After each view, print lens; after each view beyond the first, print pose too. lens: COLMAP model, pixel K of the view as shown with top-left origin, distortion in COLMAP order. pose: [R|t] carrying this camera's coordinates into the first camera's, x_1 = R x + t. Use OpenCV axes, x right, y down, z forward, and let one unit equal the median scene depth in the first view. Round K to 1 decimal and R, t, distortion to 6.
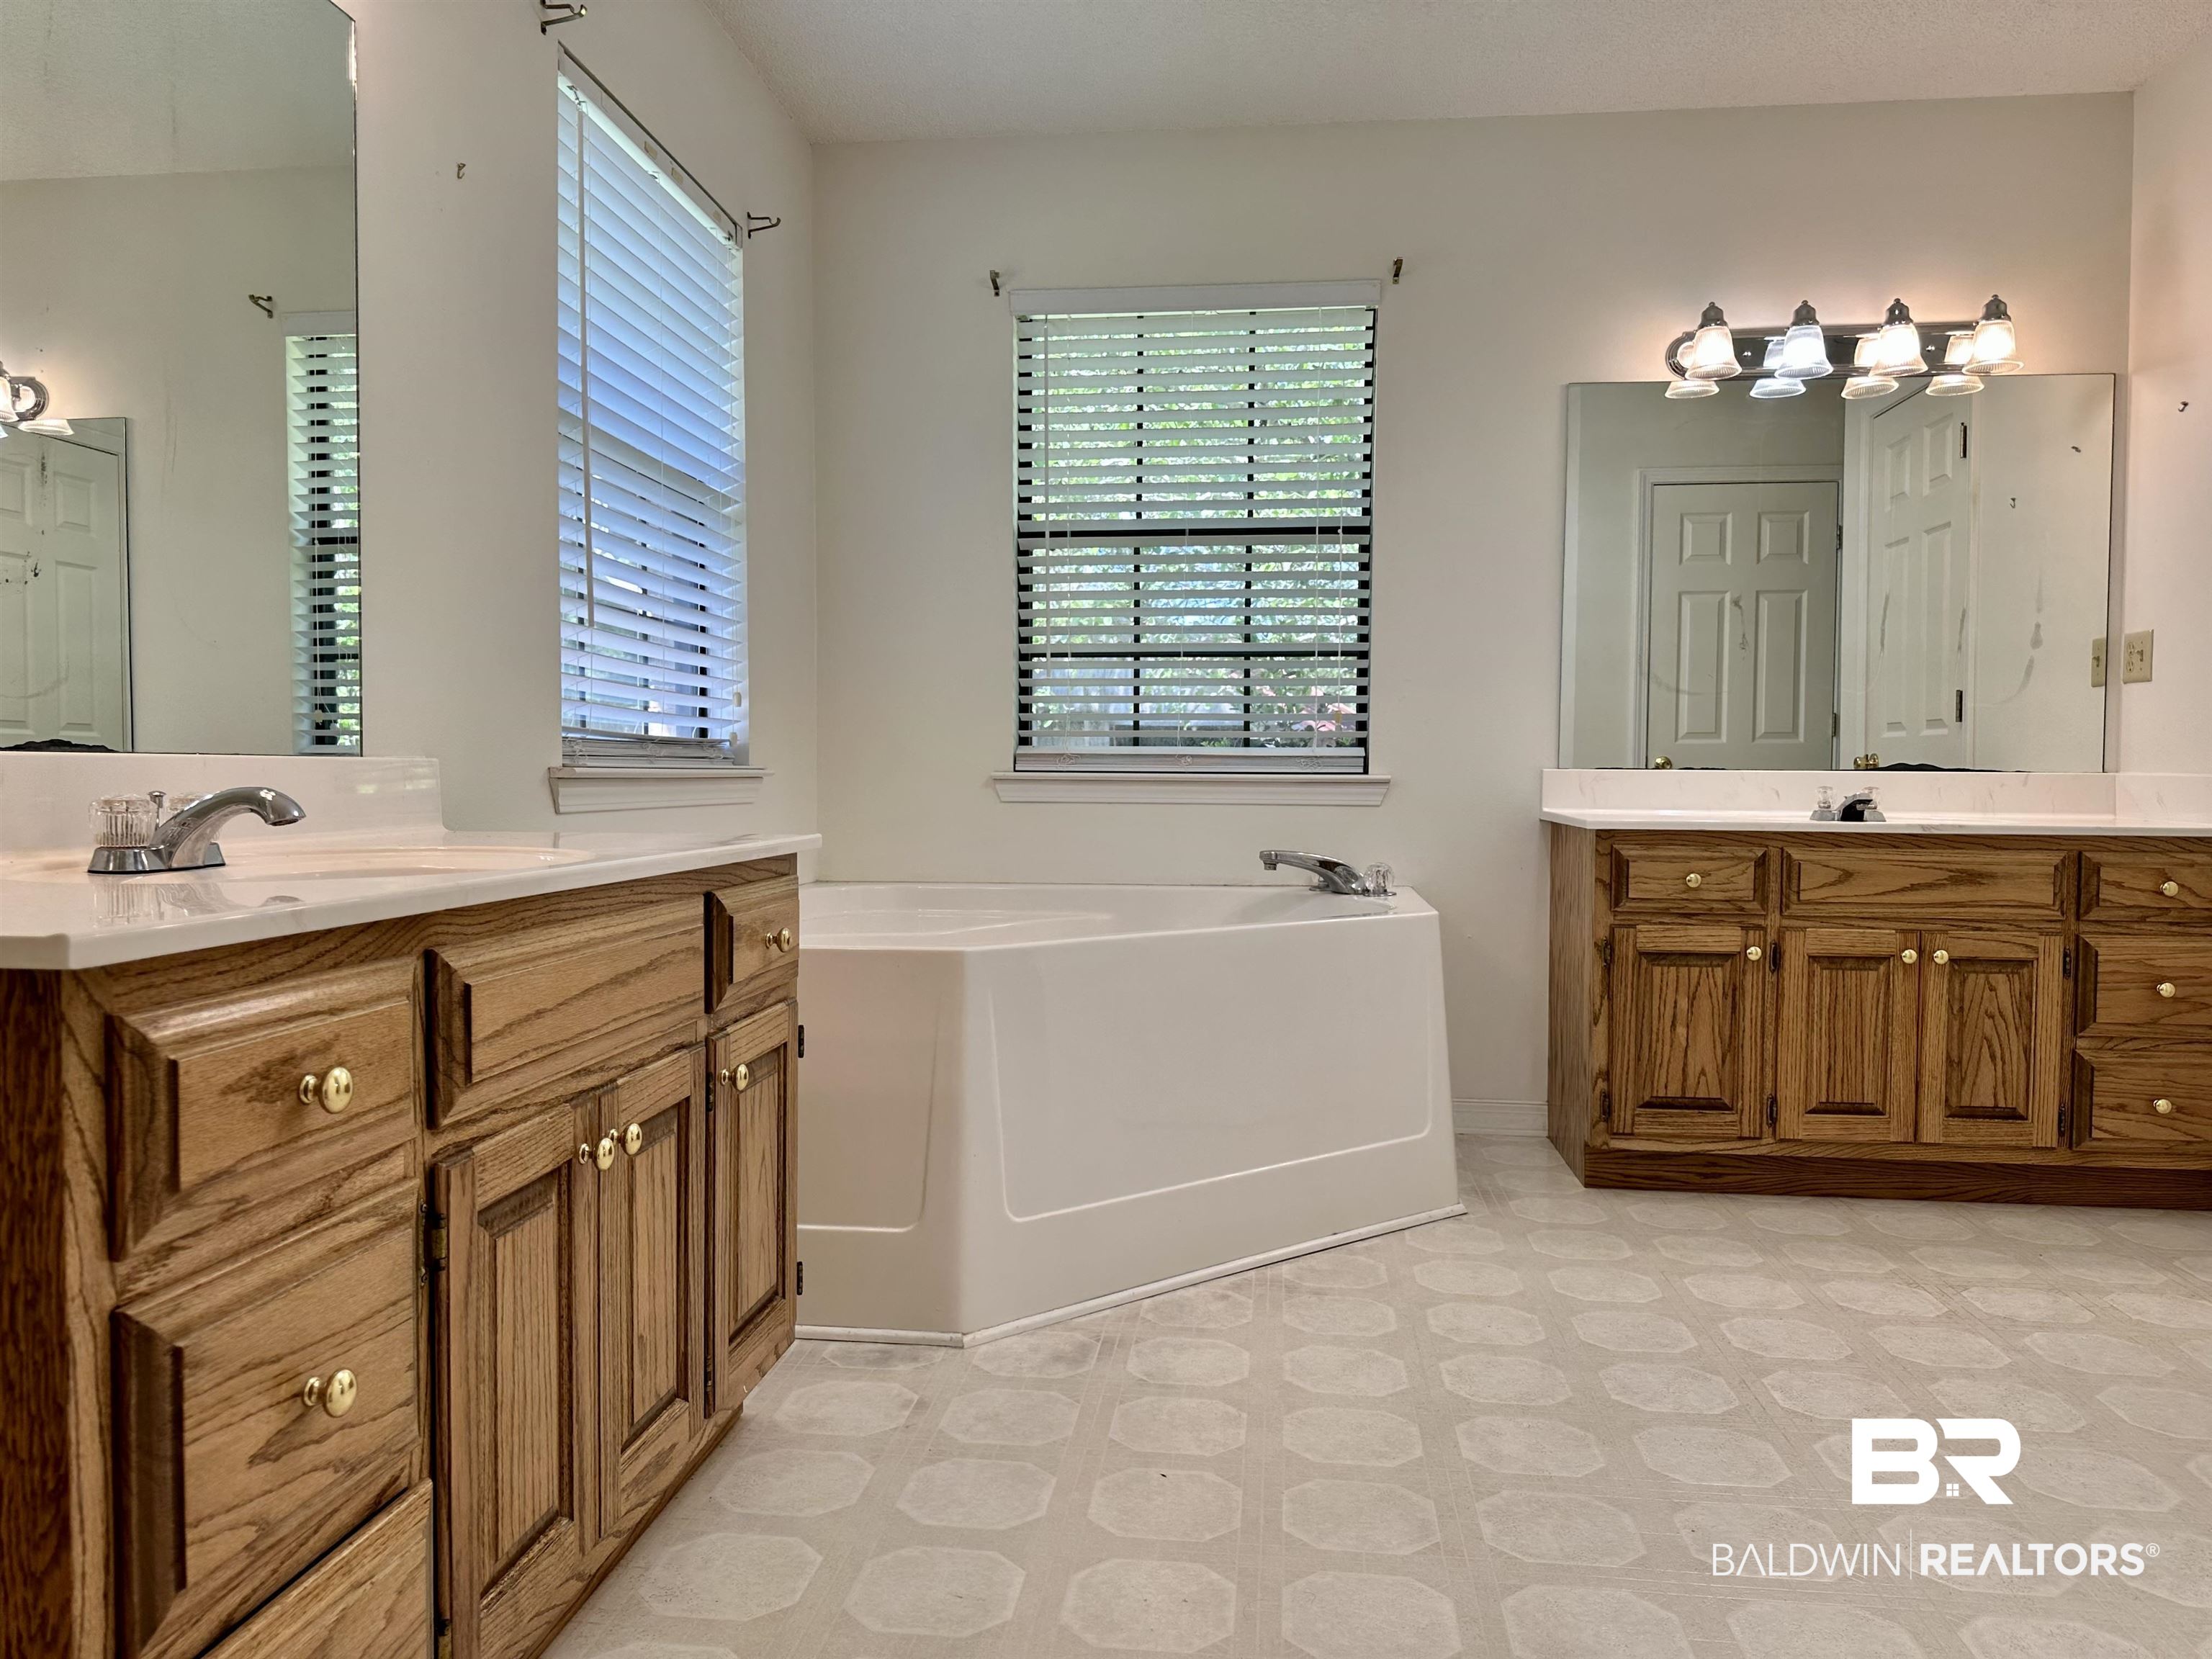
lens RADIAL K [[1588.0, 0, 1106.0], [0, 1588.0, 829.5], [0, 0, 1]] dist [0.065715, -0.000317]
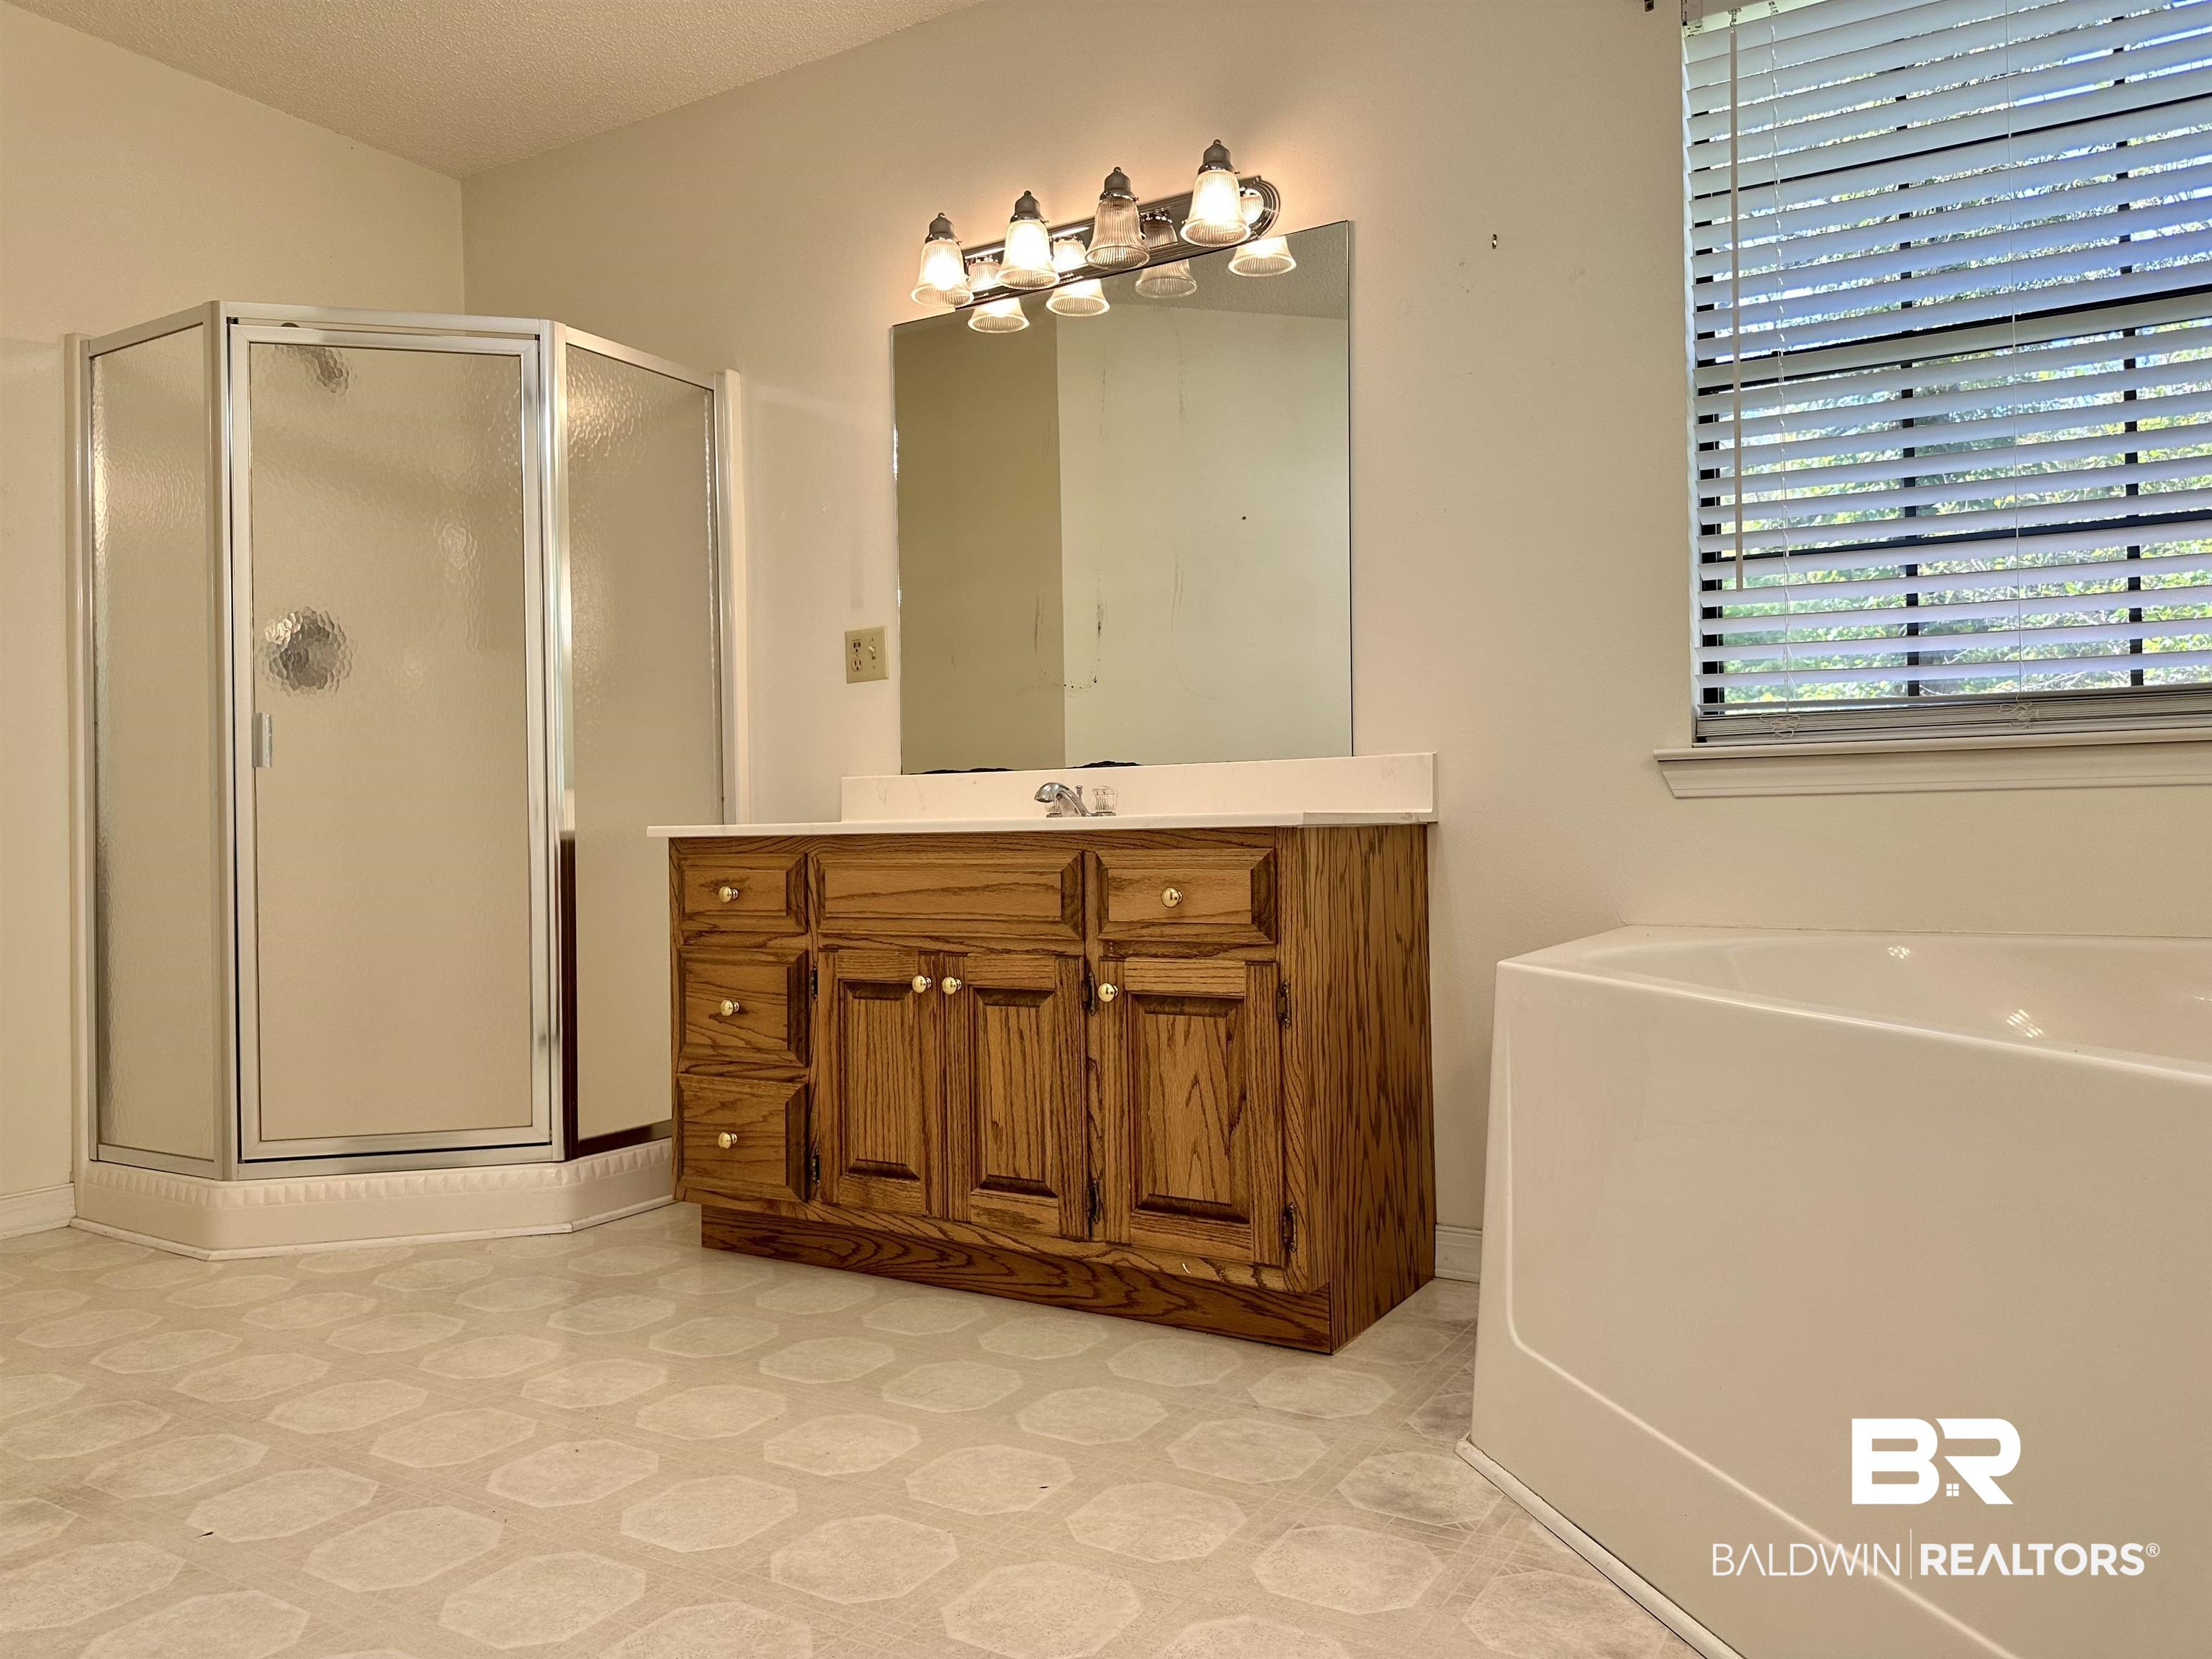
lens RADIAL K [[1588.0, 0, 1106.0], [0, 1588.0, 829.5], [0, 0, 1]] dist [0.065715, -0.000317]
pose [[-0.422230, 0.001294, -0.906488, 0.865332], [-0.020942, 0.999718, 0.011182, 0.006165], [0.906247, 0.023705, -0.422084, 1.409121]]
